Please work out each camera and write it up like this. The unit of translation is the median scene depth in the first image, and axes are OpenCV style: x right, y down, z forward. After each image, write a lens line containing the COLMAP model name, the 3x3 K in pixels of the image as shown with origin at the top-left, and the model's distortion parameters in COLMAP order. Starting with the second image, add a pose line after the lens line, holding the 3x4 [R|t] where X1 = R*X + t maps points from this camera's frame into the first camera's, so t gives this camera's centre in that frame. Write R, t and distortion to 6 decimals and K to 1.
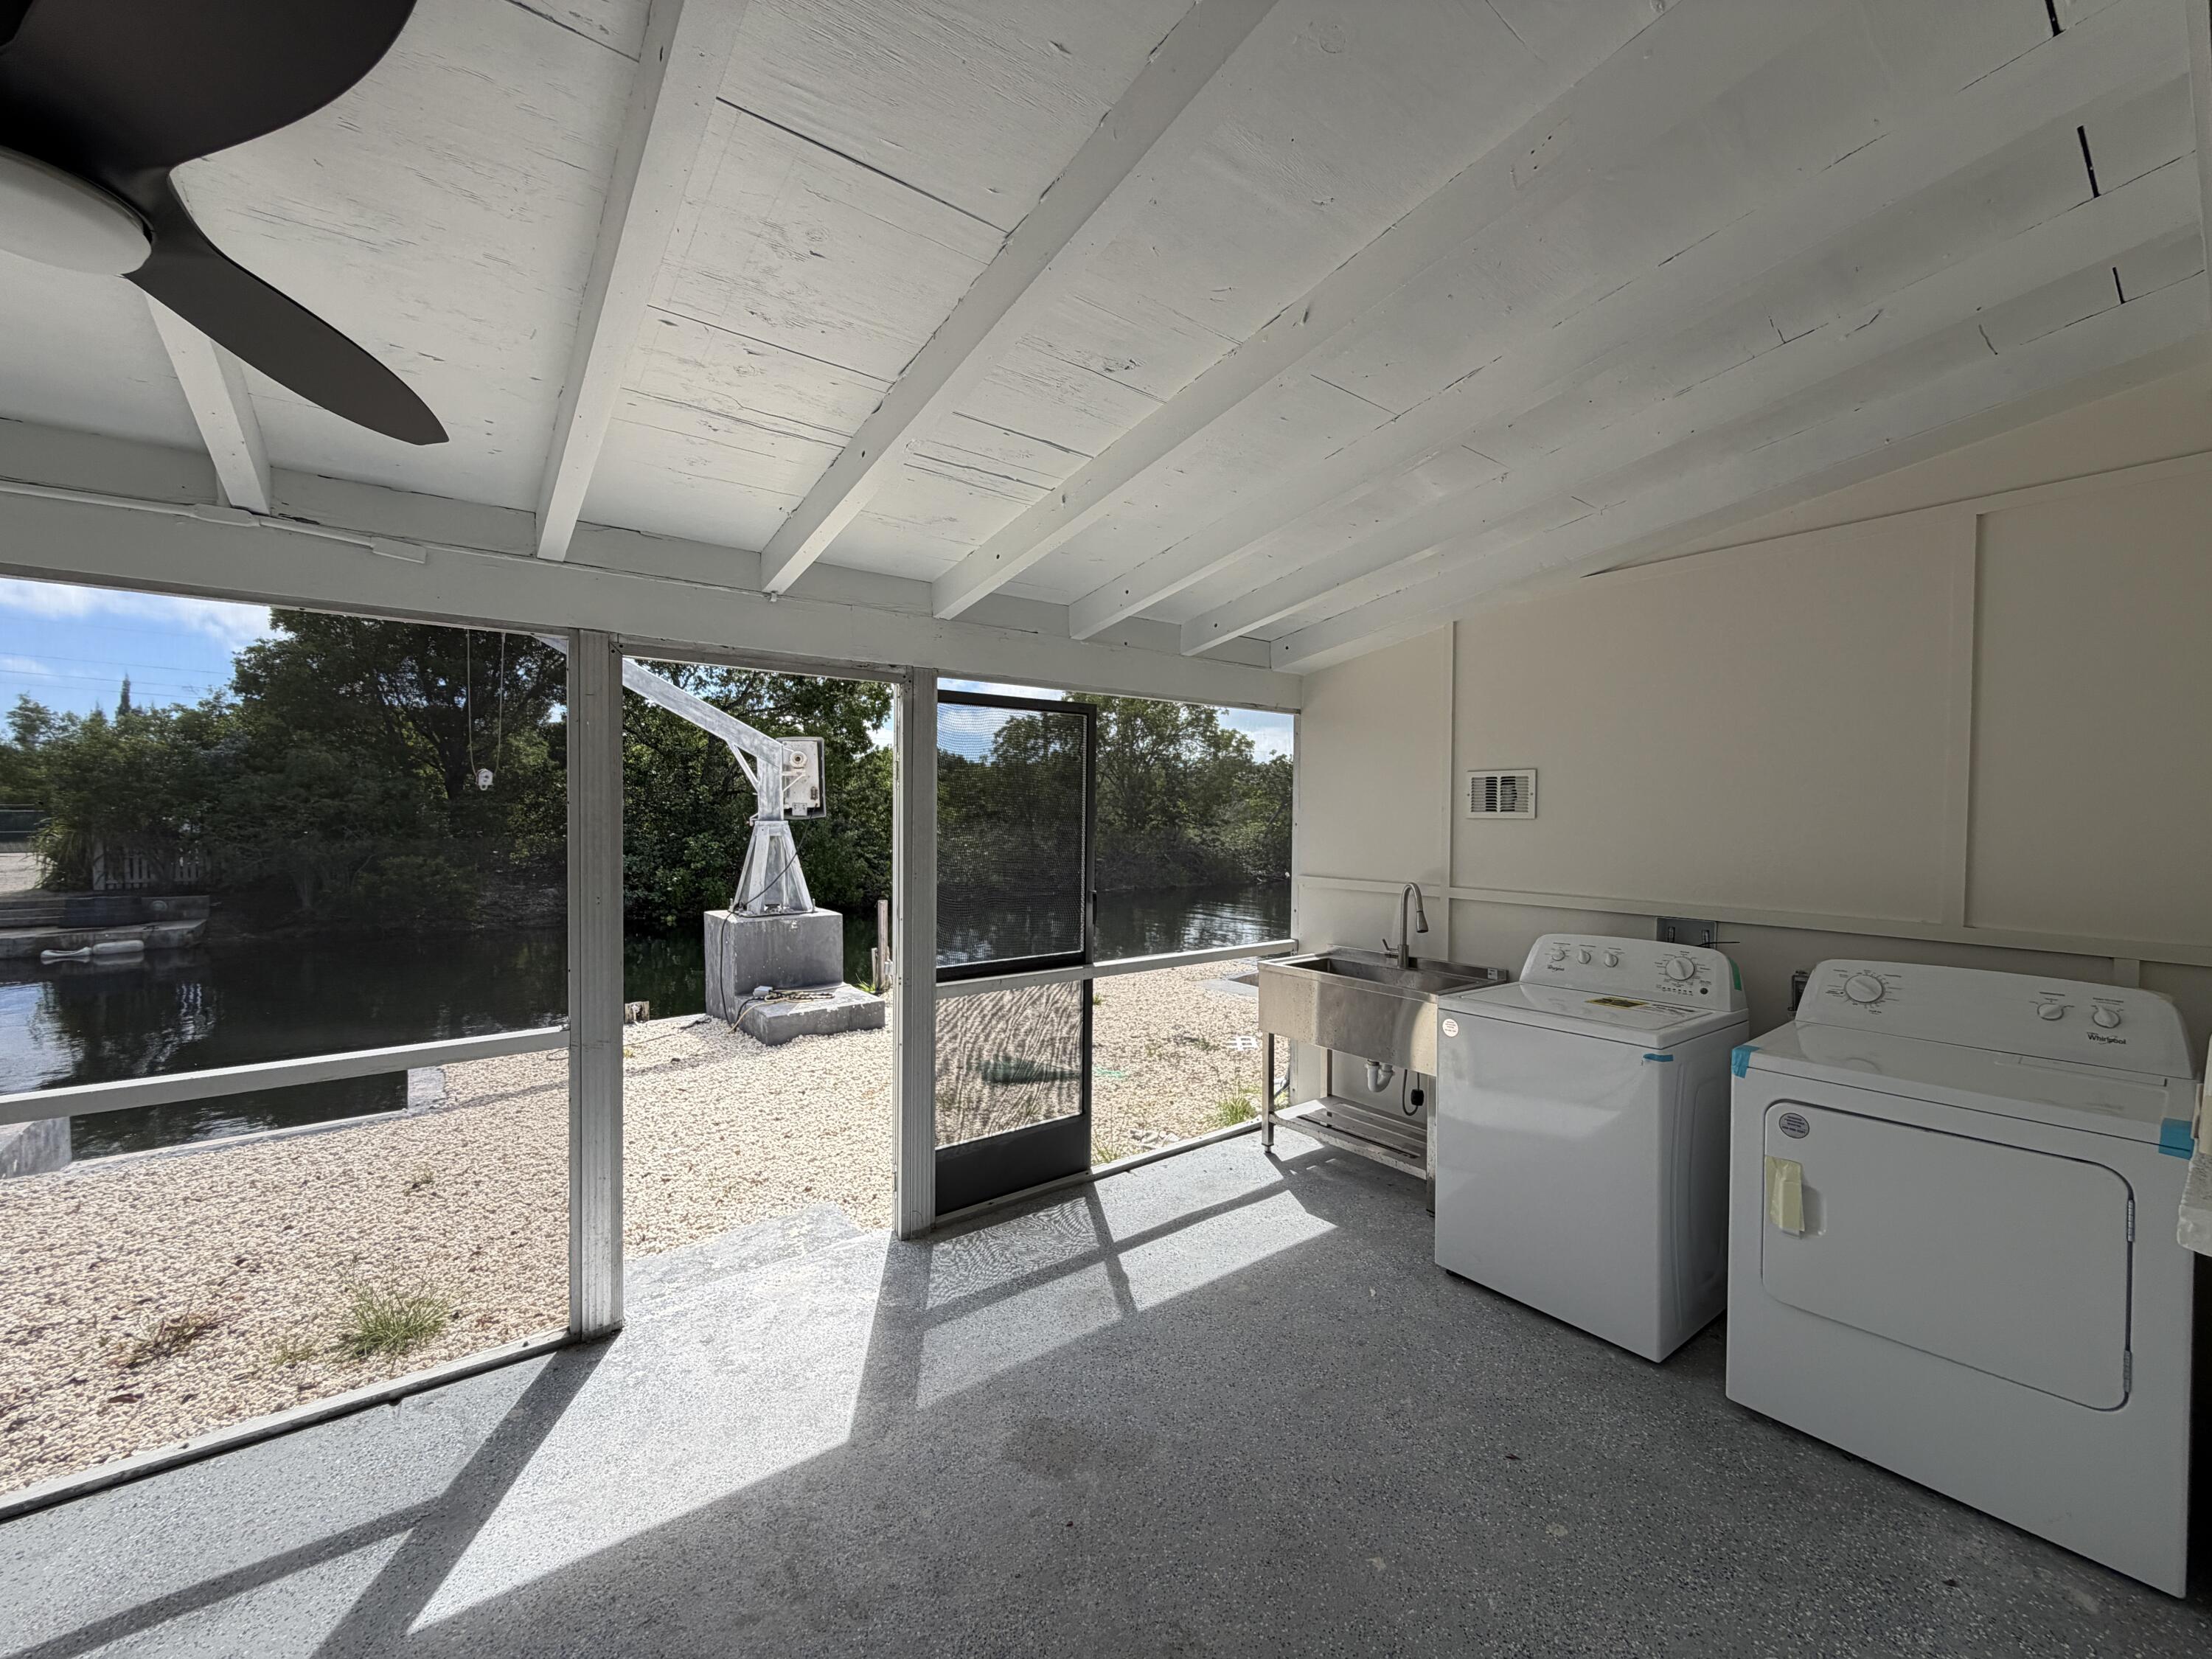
lens RADIAL K [[880.1, 0, 1103.0], [0, 880.1, 829.9], [0, 0, 1]] dist [-0.000603, 0.000518]
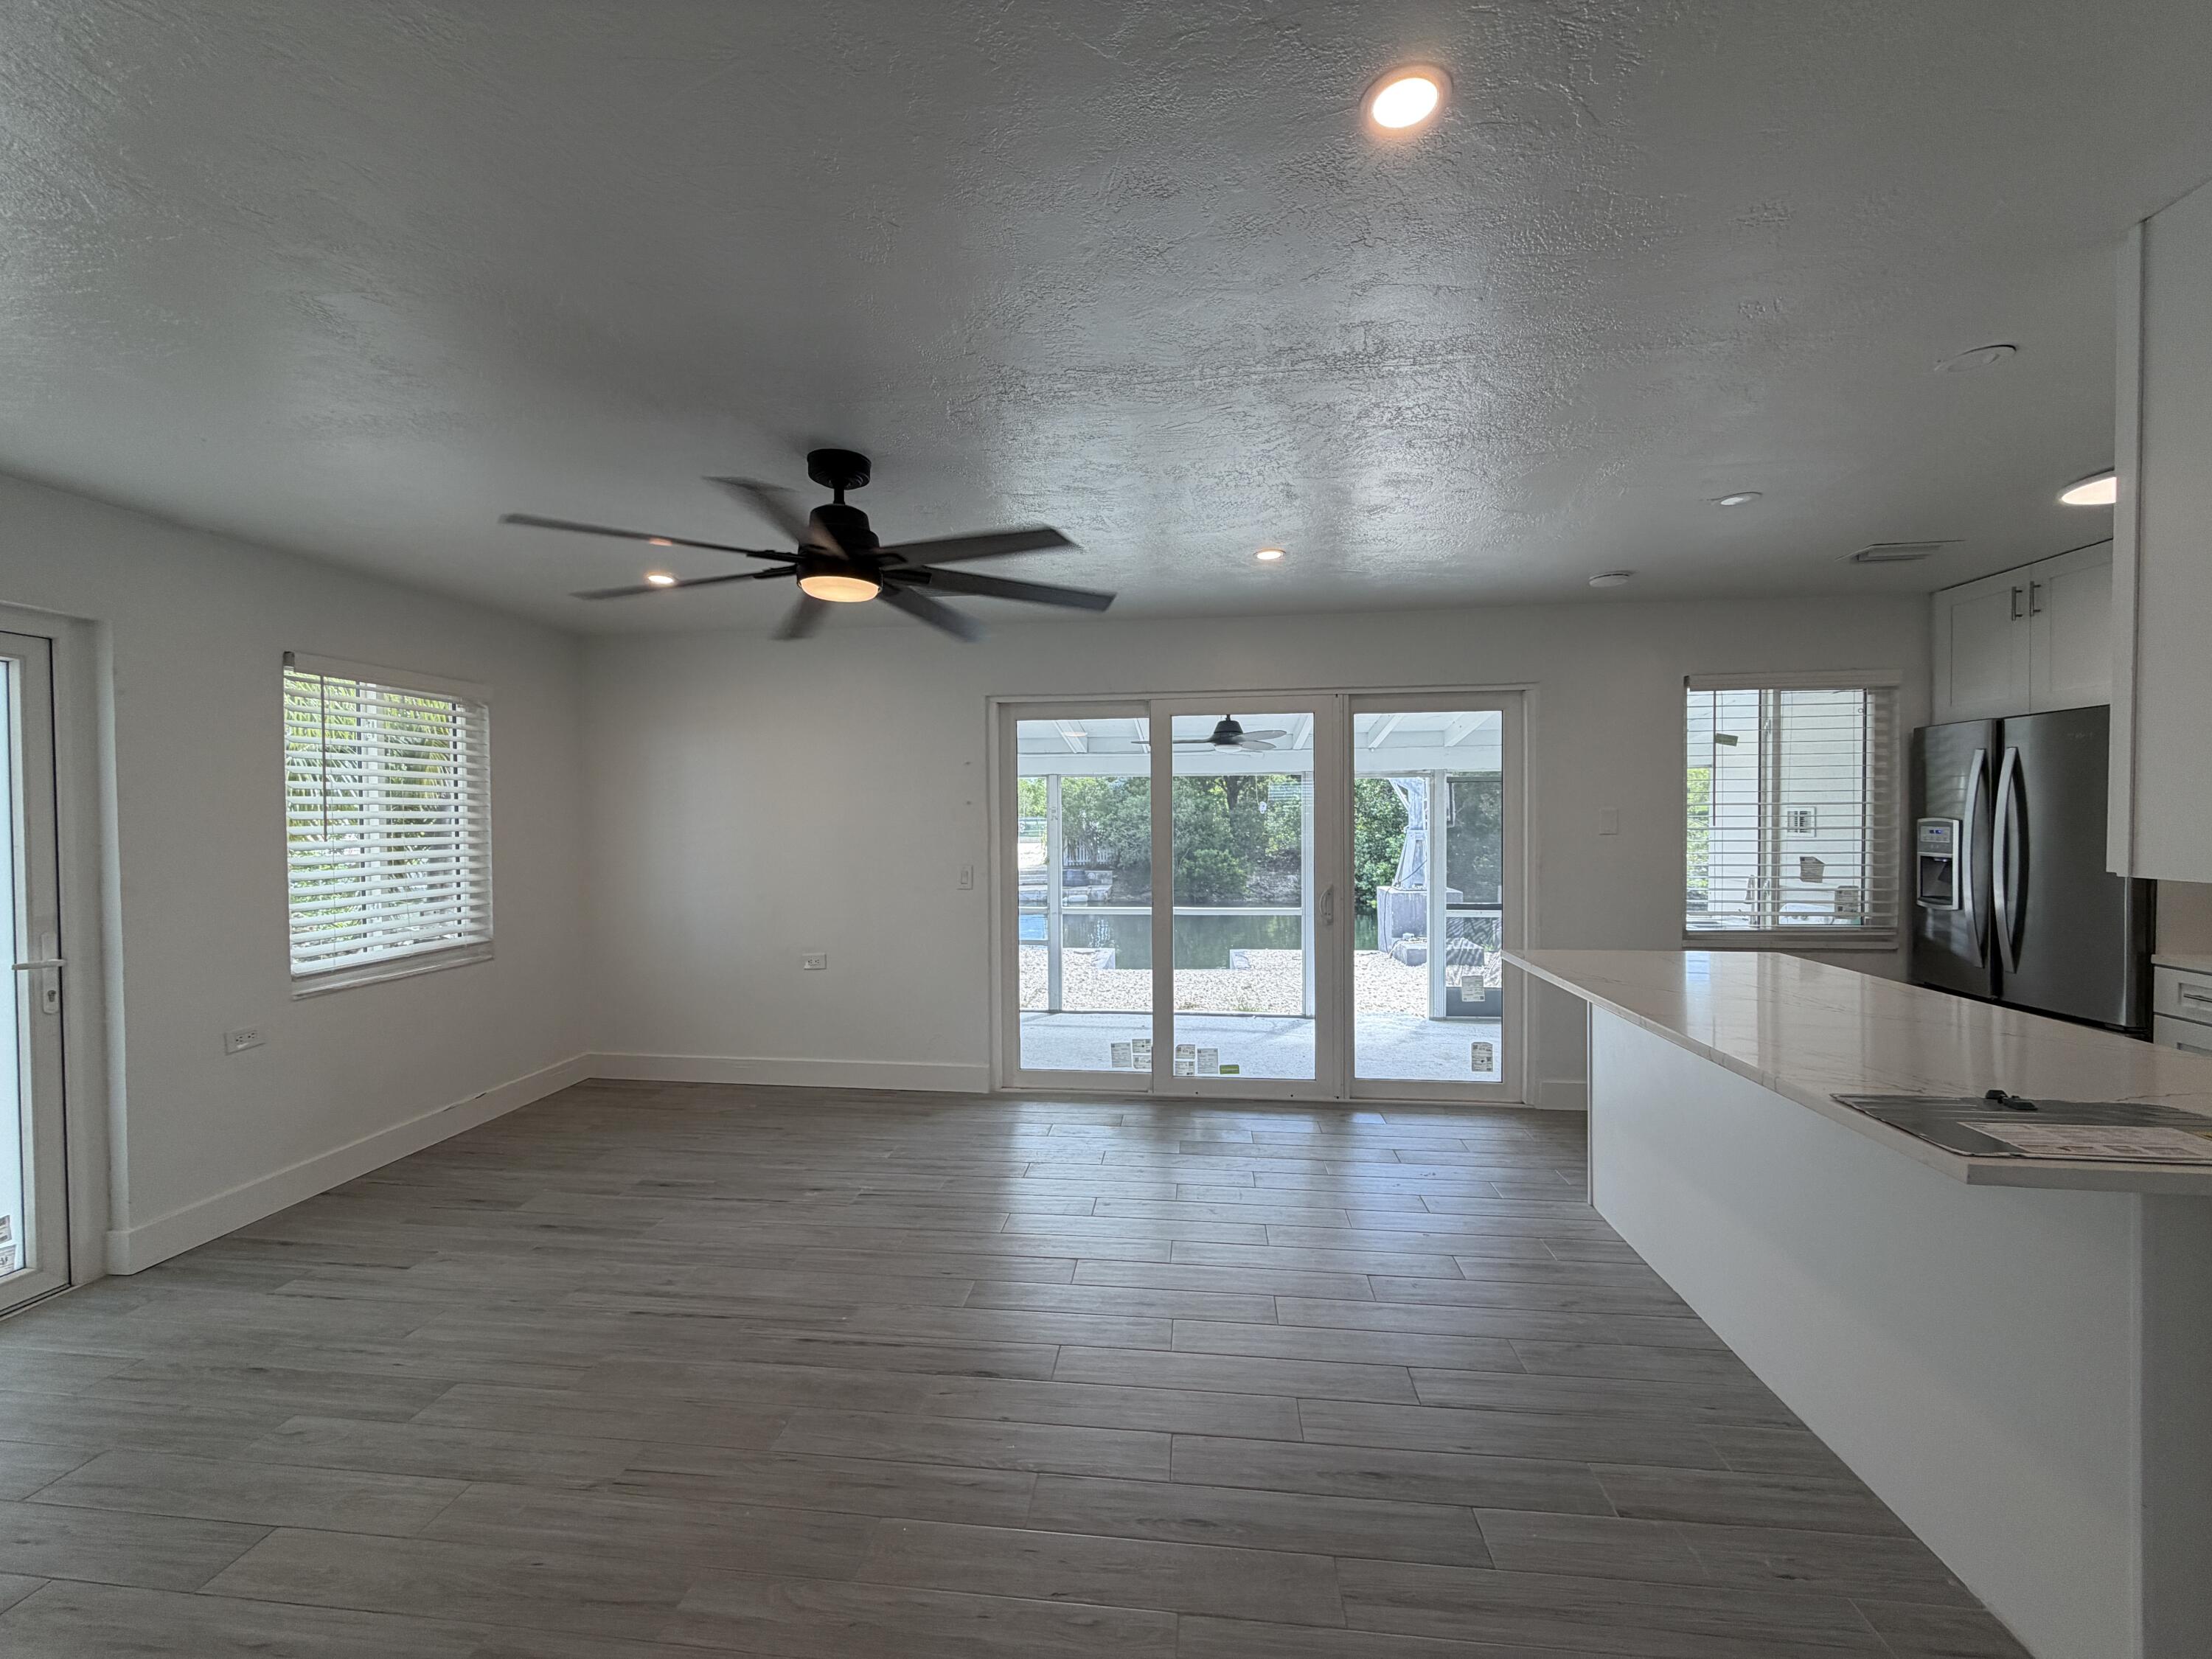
lens RADIAL K [[879.2, 0, 1101.7], [0, 879.2, 829.7], [0, 0, 1]] dist [-0.000029, 0.000537]
pose [[0.716325, 0.001723, -0.697765, 0.121489], [-0.001188, 0.999999, 0.001251, -0.004859], [0.697766, -0.000067, 0.716326, -0.198290]]
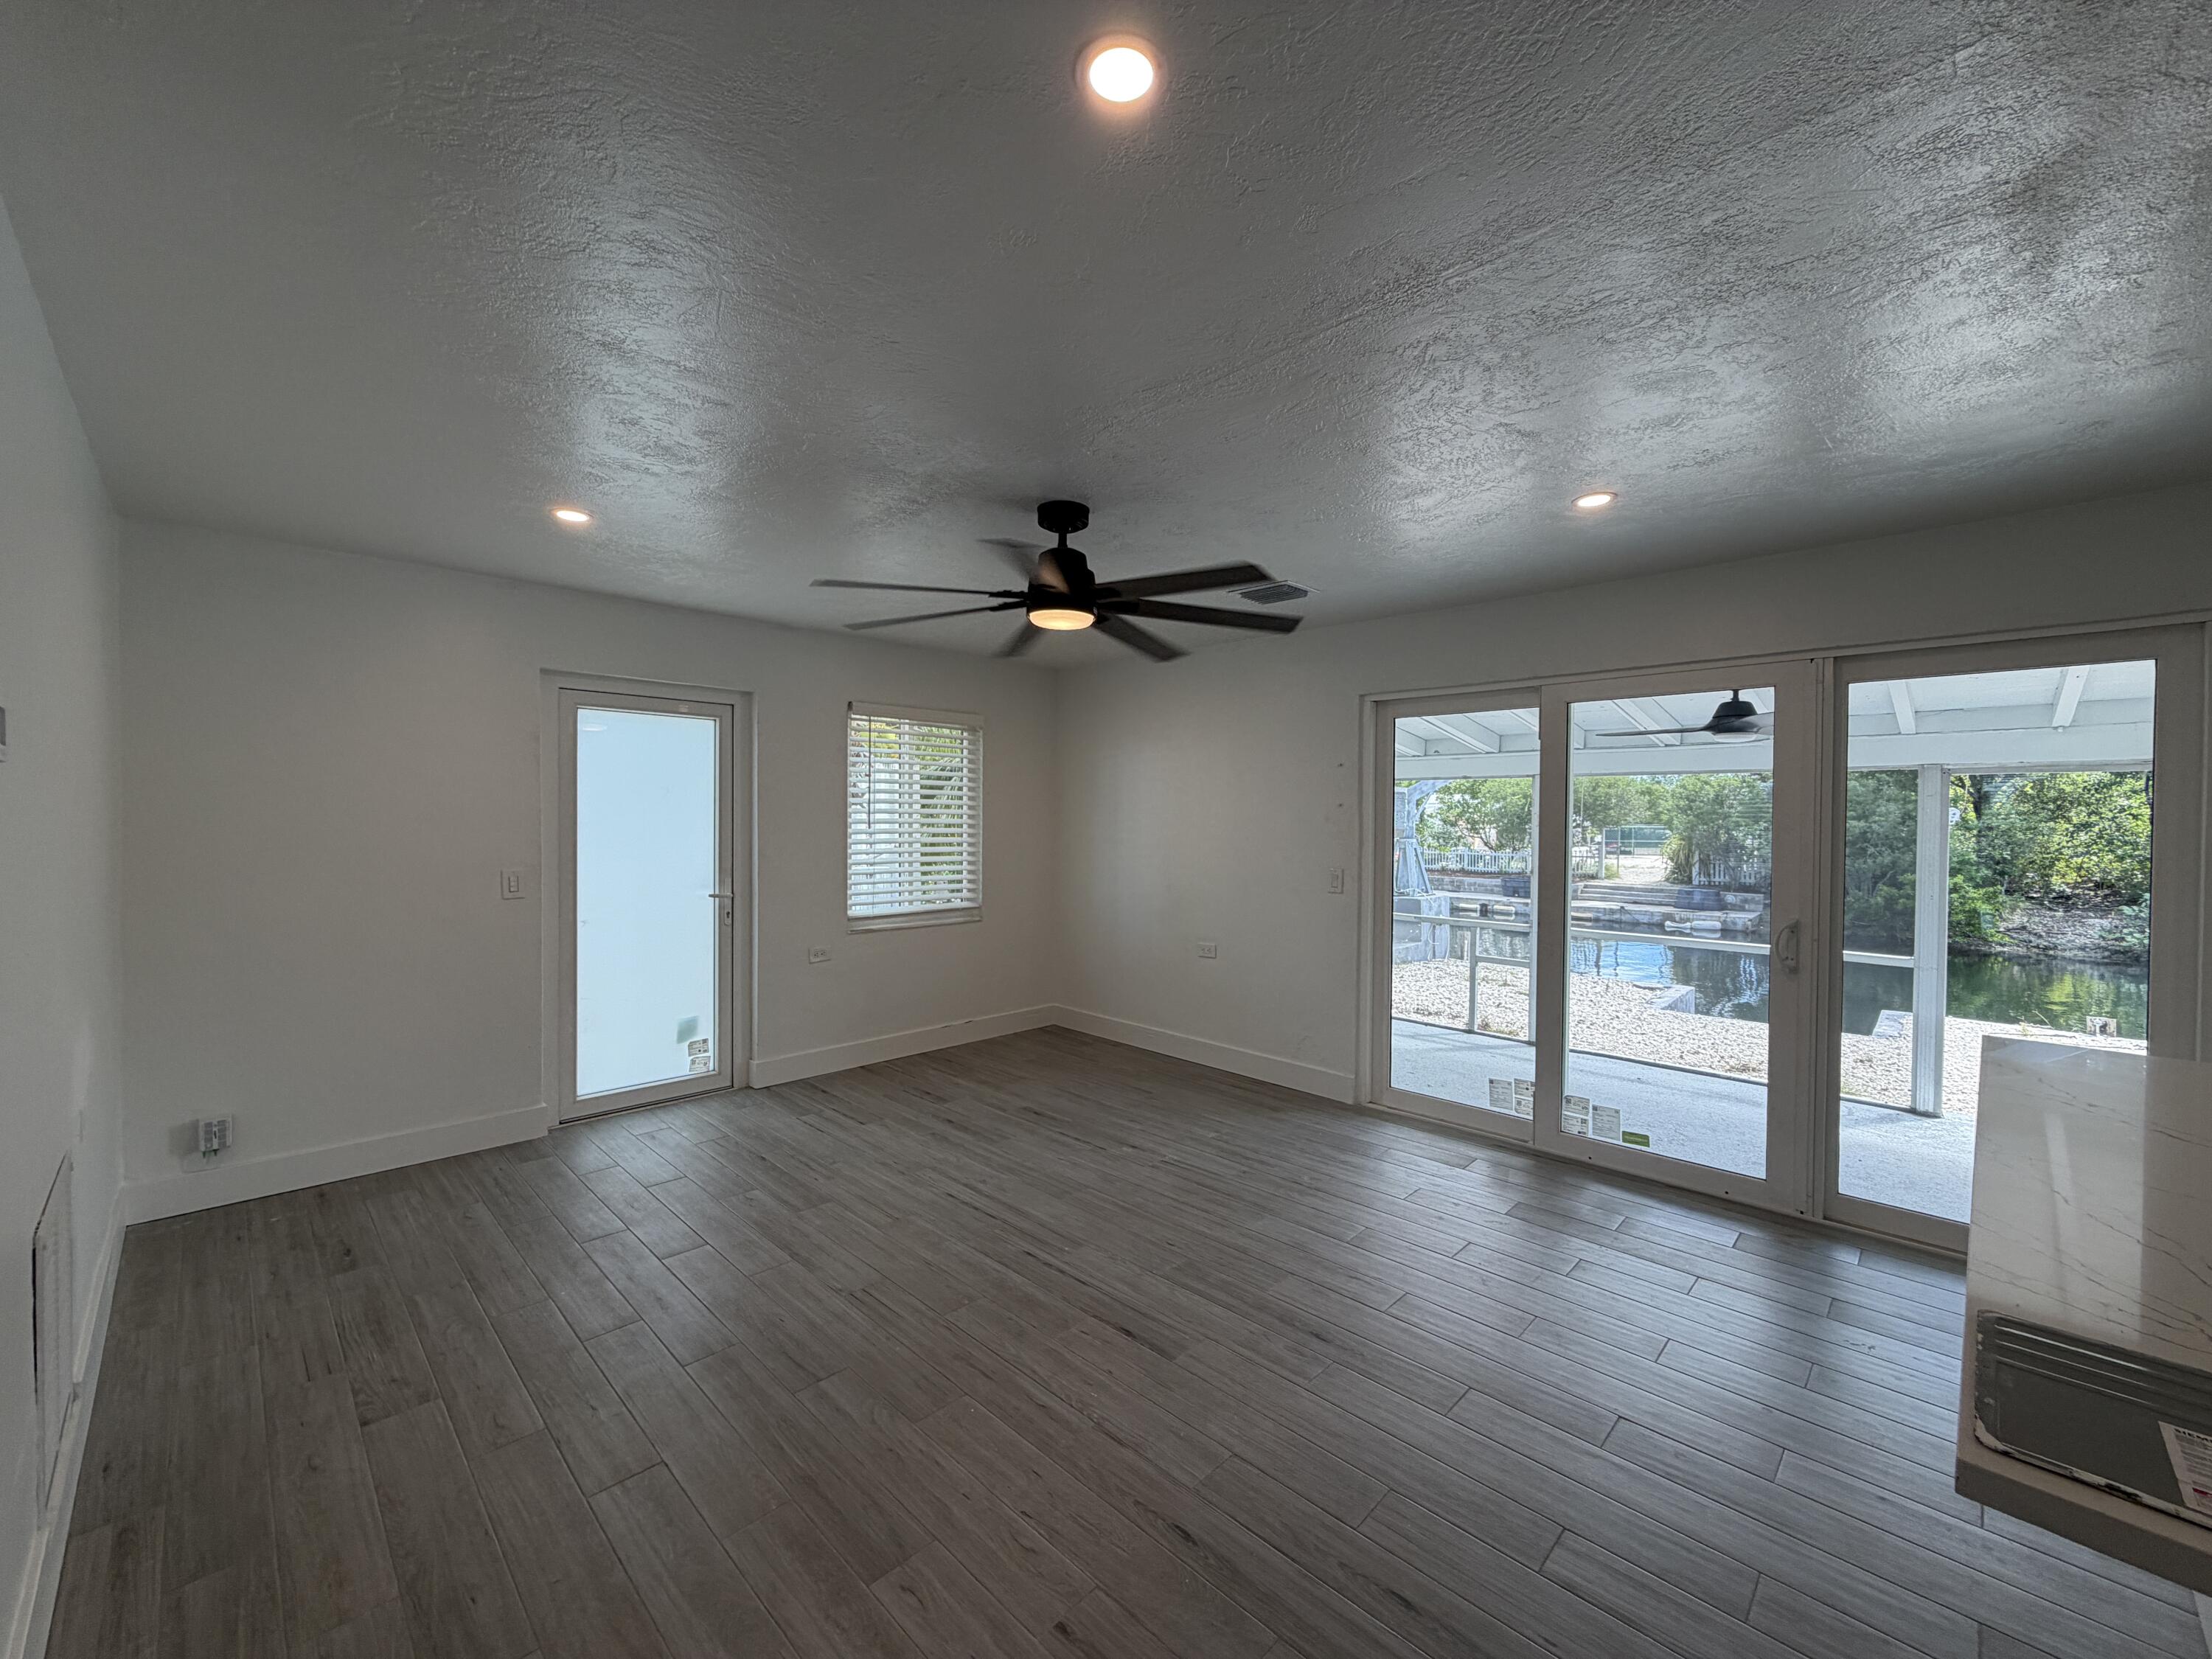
lens RADIAL K [[879.2, 0, 1101.7], [0, 879.2, 829.7], [0, 0, 1]] dist [-0.000029, 0.000537]
pose [[0.130871, 0.009483, -0.991354, 0.151787], [-0.025325, 0.999660, 0.006219, -0.005132], [0.991076, 0.024292, 0.131066, -0.149013]]
